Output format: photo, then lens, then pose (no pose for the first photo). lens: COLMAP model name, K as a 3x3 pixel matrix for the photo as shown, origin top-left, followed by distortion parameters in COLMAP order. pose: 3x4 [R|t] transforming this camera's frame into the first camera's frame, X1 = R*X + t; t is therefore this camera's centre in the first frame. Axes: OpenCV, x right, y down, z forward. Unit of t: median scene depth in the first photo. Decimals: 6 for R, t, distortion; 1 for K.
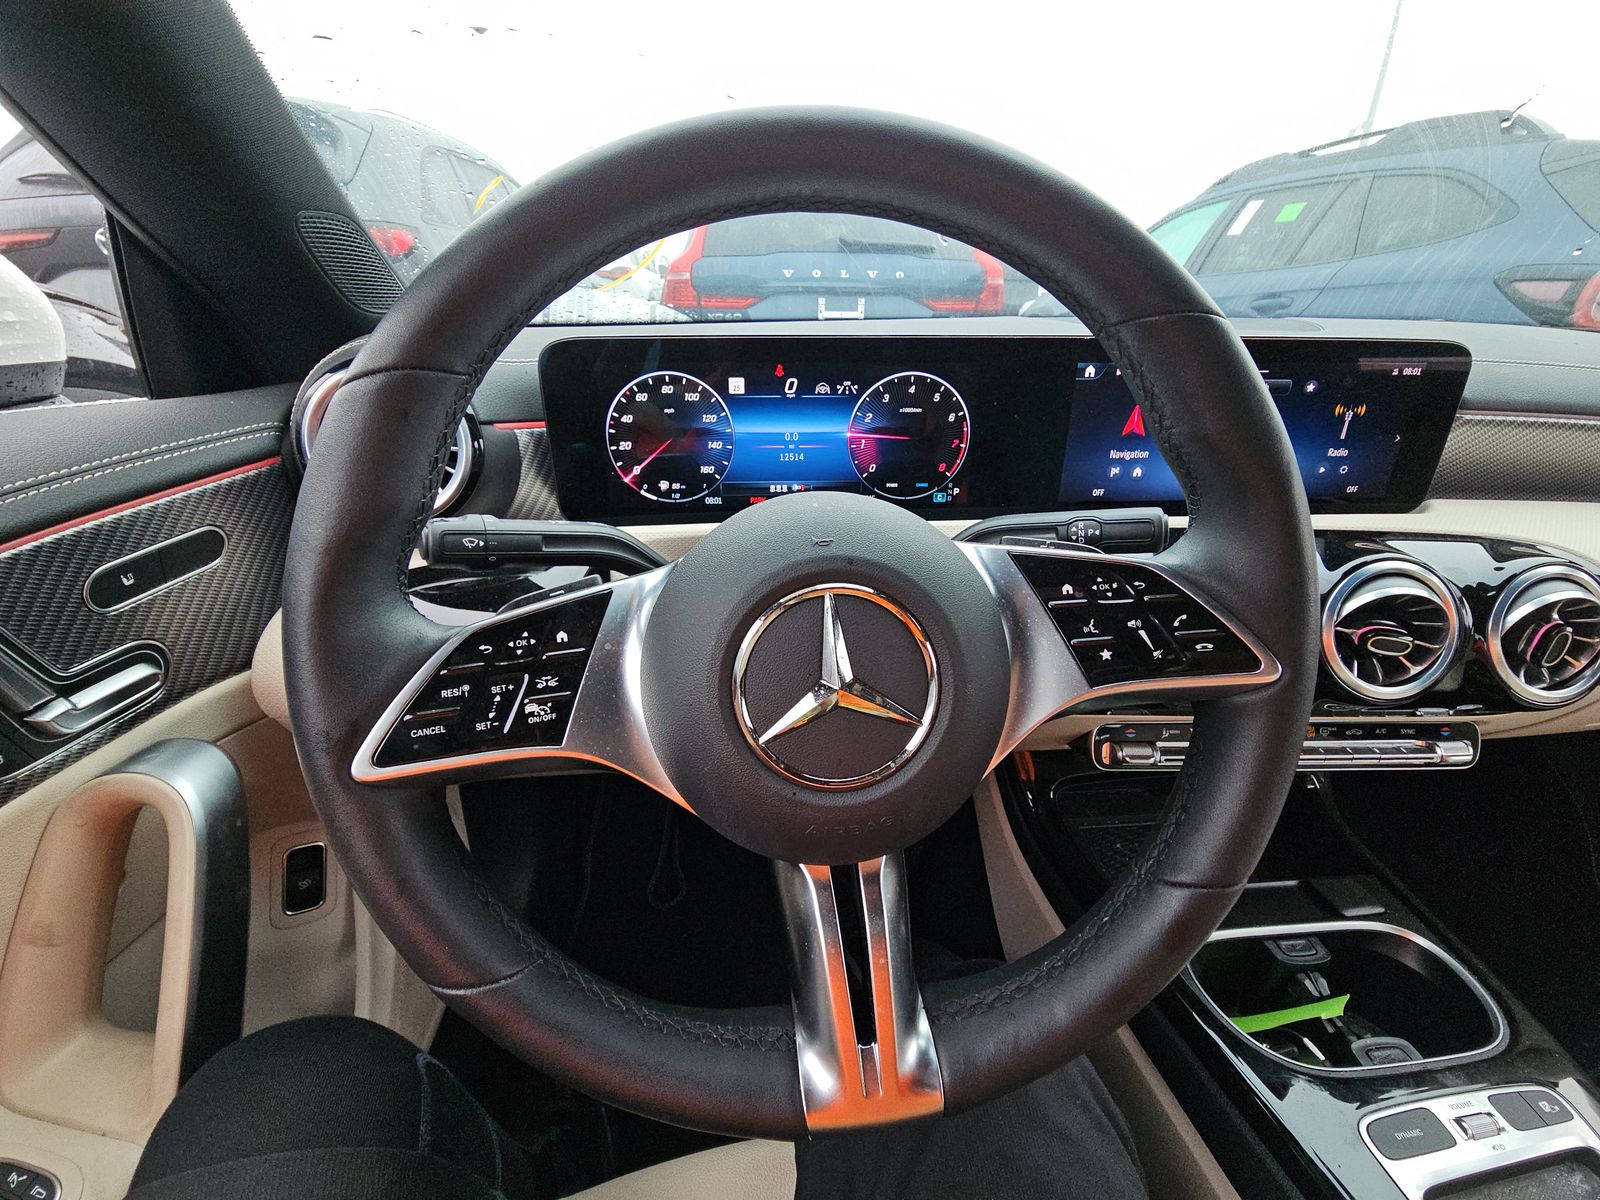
lens RADIAL K [[645.0, 0, 800.1], [0, 645.0, 605.3], [0, 0, 1]] dist [-0.002049, 0.006421]
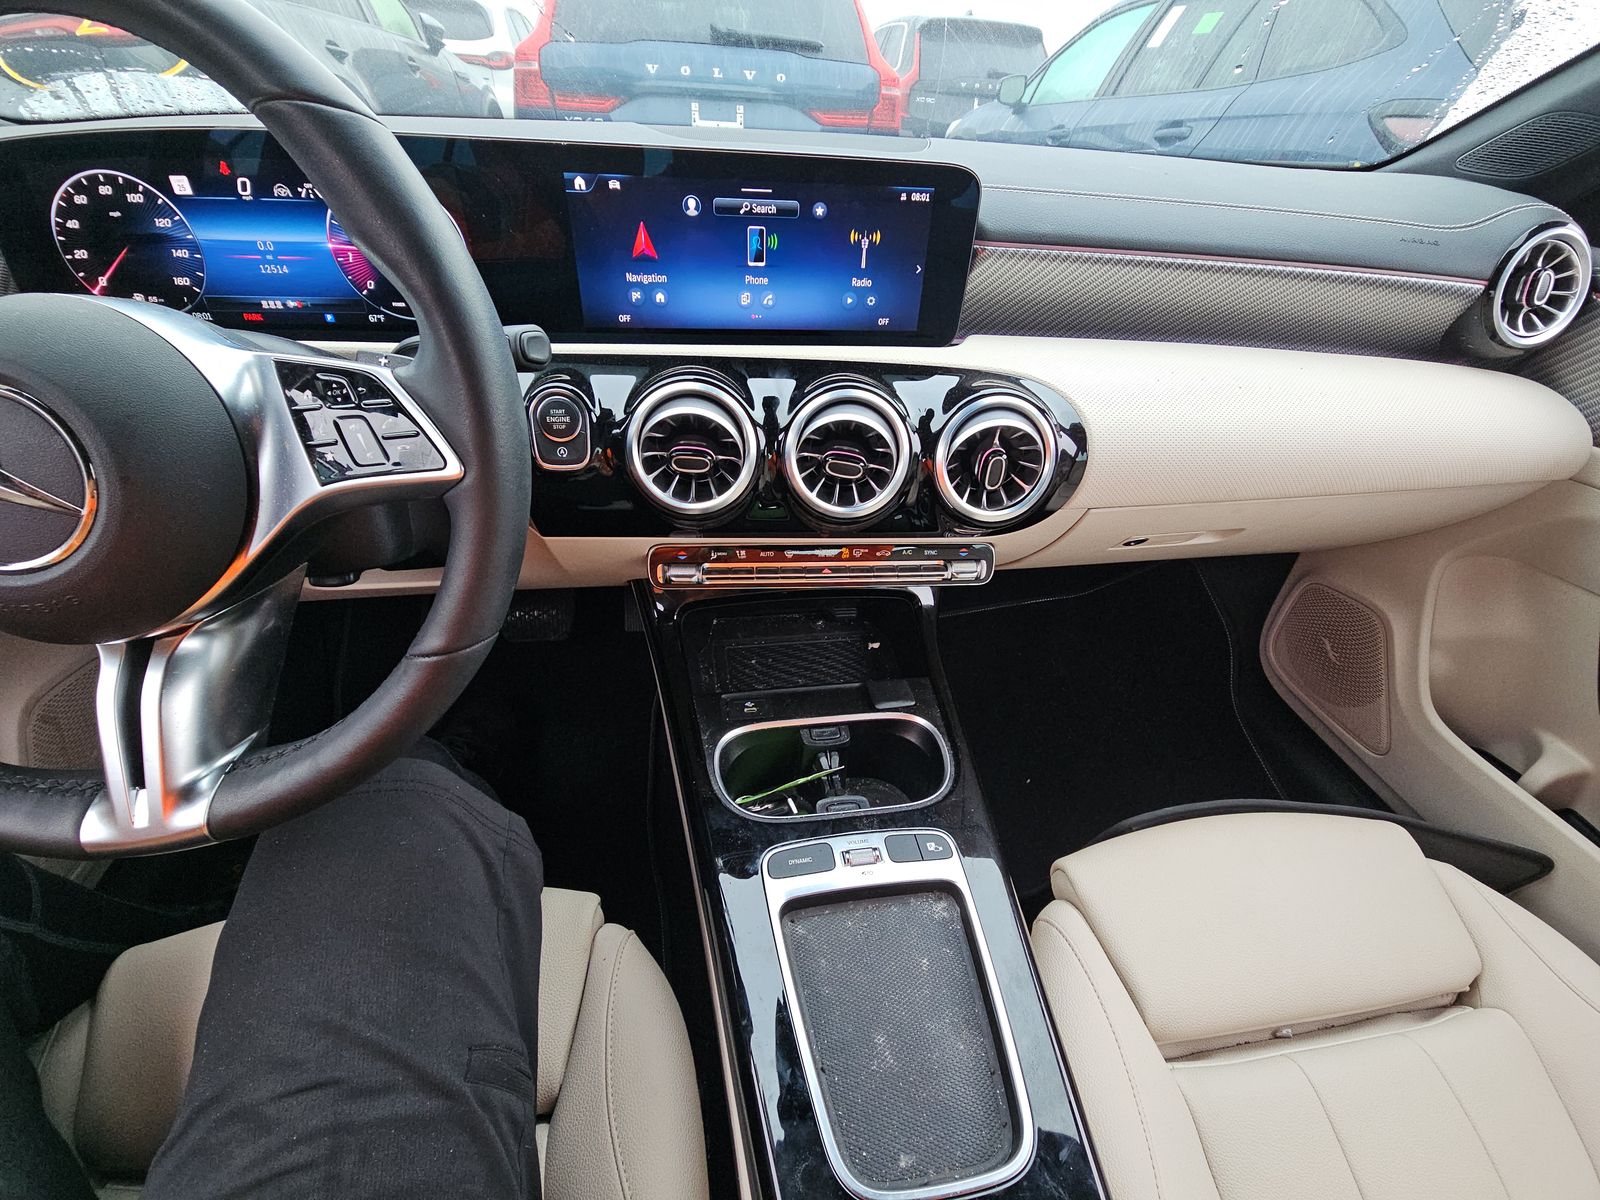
lens RADIAL K [[642.8, 0, 809.7], [0, 642.8, 593.3], [0, 0, 1]] dist [0.042989, -0.025274]
pose [[0.996933, -0.011903, 0.077354, 0.701195], [-0.003307, 0.981078, 0.193582, 0.053187], [-0.078194, -0.193244, 0.978030, -0.108778]]
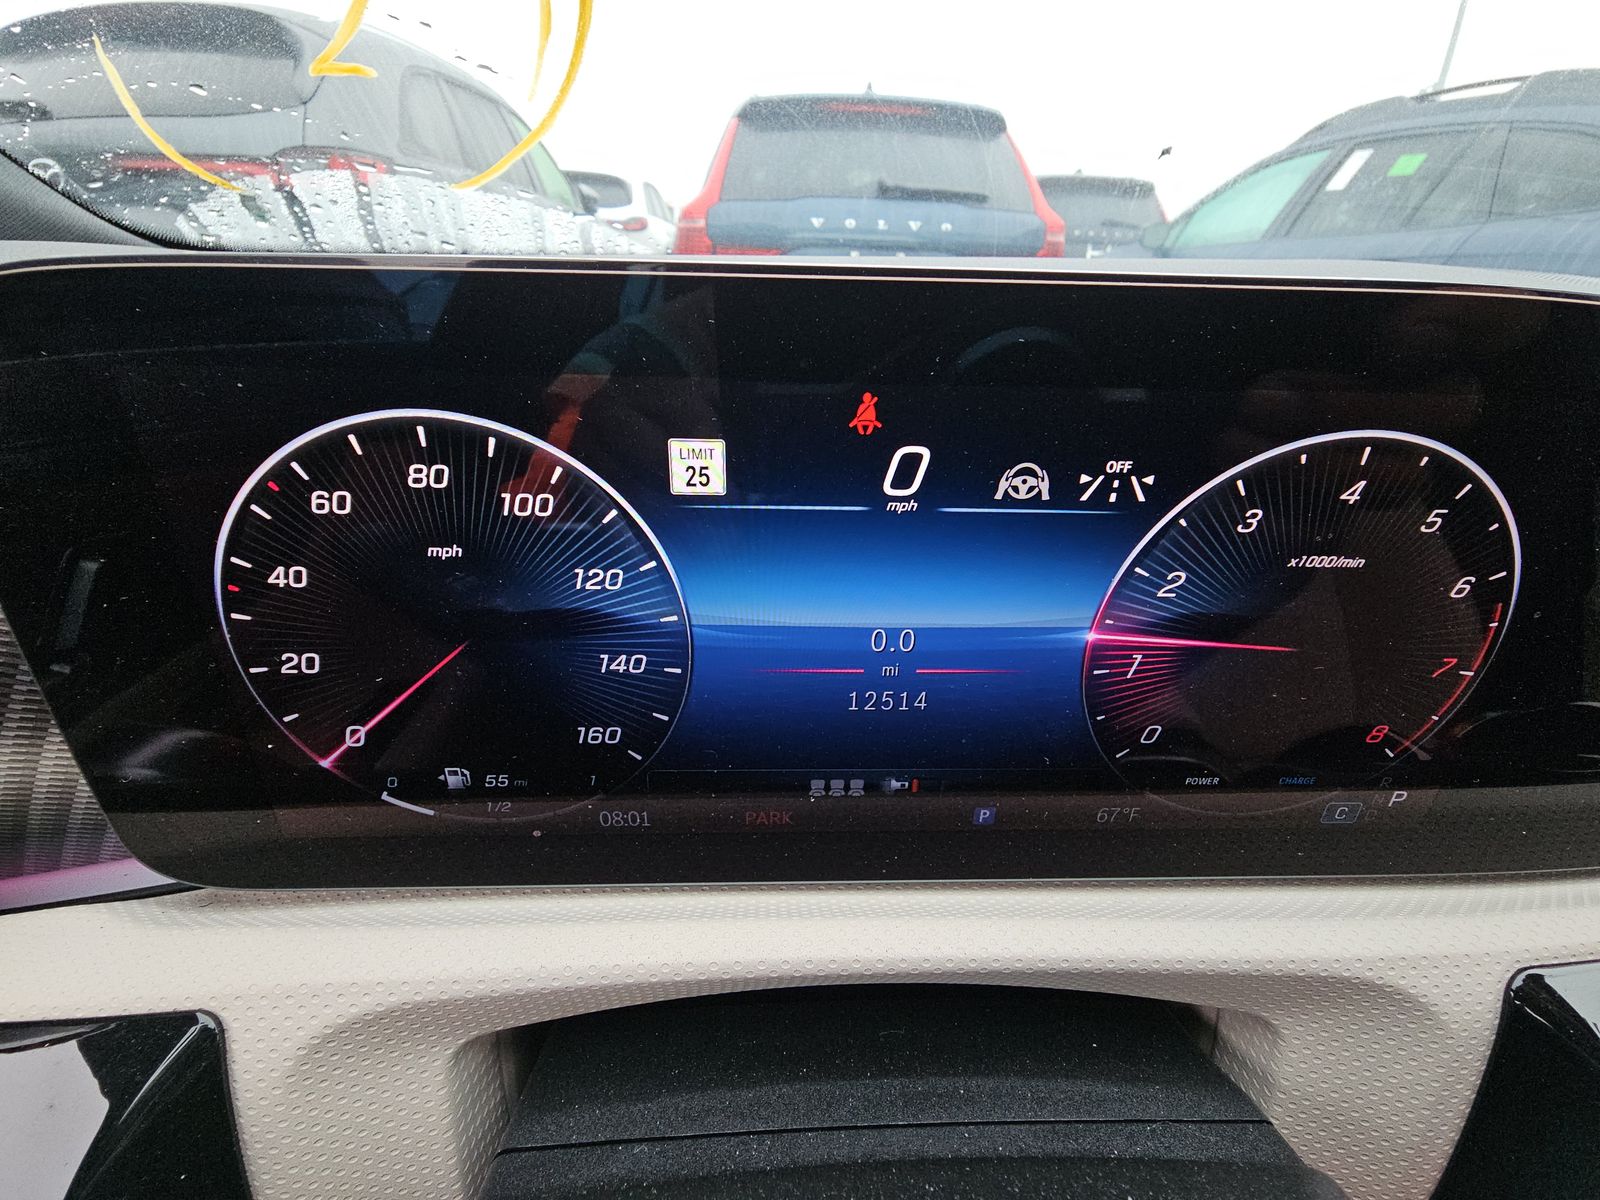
lens RADIAL K [[641.3, 0, 801.0], [0, 641.3, 594.2], [0, 0, 1]] dist [0.017610, -0.011230]
pose [[0.999291, 0.032832, -0.018442, -0.048442], [-0.032134, 0.998800, 0.036968, -0.287316], [0.019633, -0.036349, 0.999146, 0.707968]]
